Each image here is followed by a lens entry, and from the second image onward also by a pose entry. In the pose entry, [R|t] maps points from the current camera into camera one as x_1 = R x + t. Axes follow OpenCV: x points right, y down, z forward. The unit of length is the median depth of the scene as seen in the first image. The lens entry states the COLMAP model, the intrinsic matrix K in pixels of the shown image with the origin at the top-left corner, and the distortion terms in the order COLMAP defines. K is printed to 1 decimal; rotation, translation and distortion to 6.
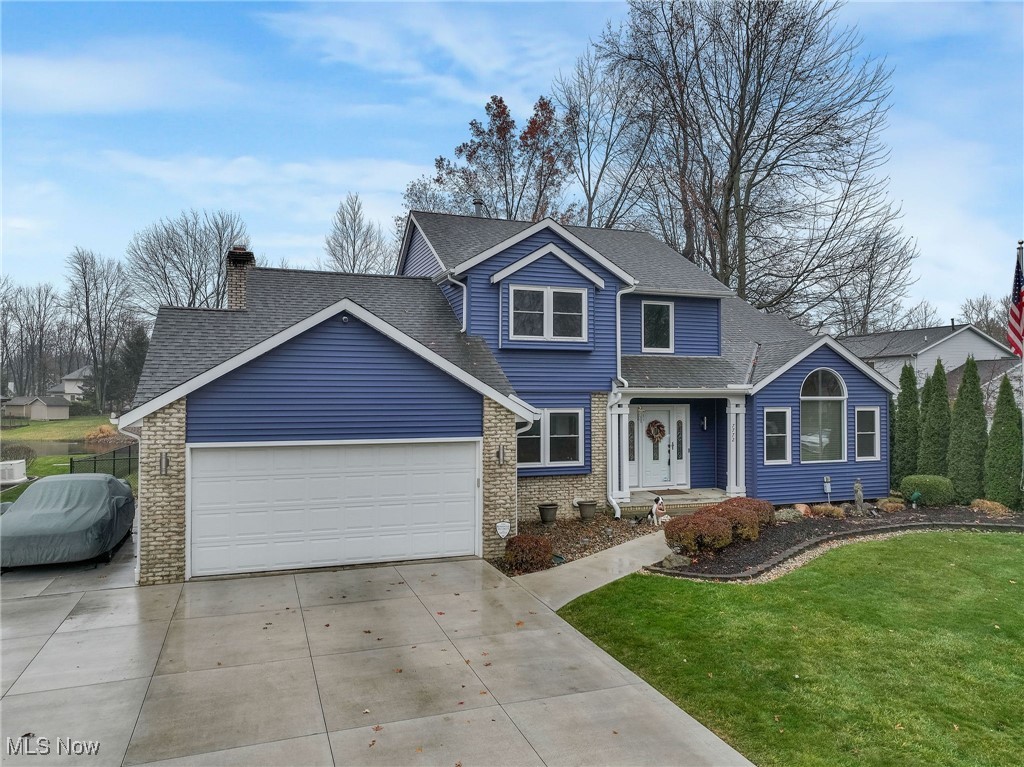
lens RADIAL K [[720.5, 0, 512.0], [0, 720.5, 383.5], [0, 0, 1]] dist [0.003442, -0.001159]
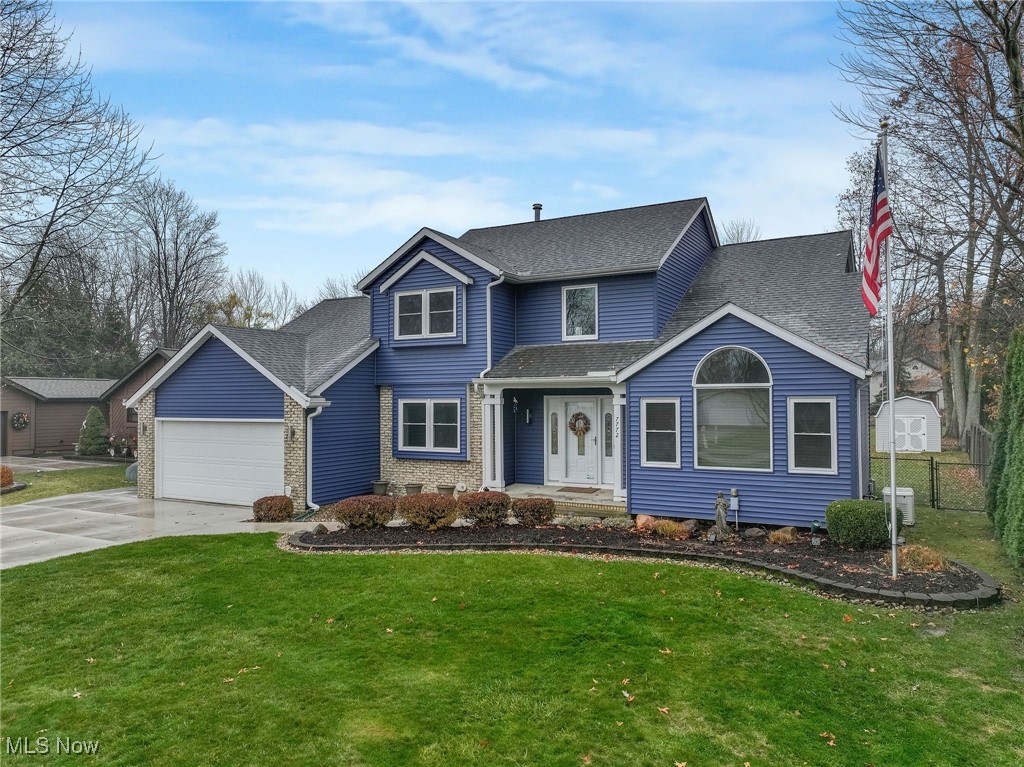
lens RADIAL K [[720.5, 0, 512.0], [0, 720.5, 383.5], [0, 0, 1]] dist [0.003442, -0.001159]
pose [[0.653181, -0.019169, -0.756959, 0.962351], [0.017285, 0.999796, -0.010403, 0.024426], [0.757005, -0.006289, 0.653379, 0.366655]]
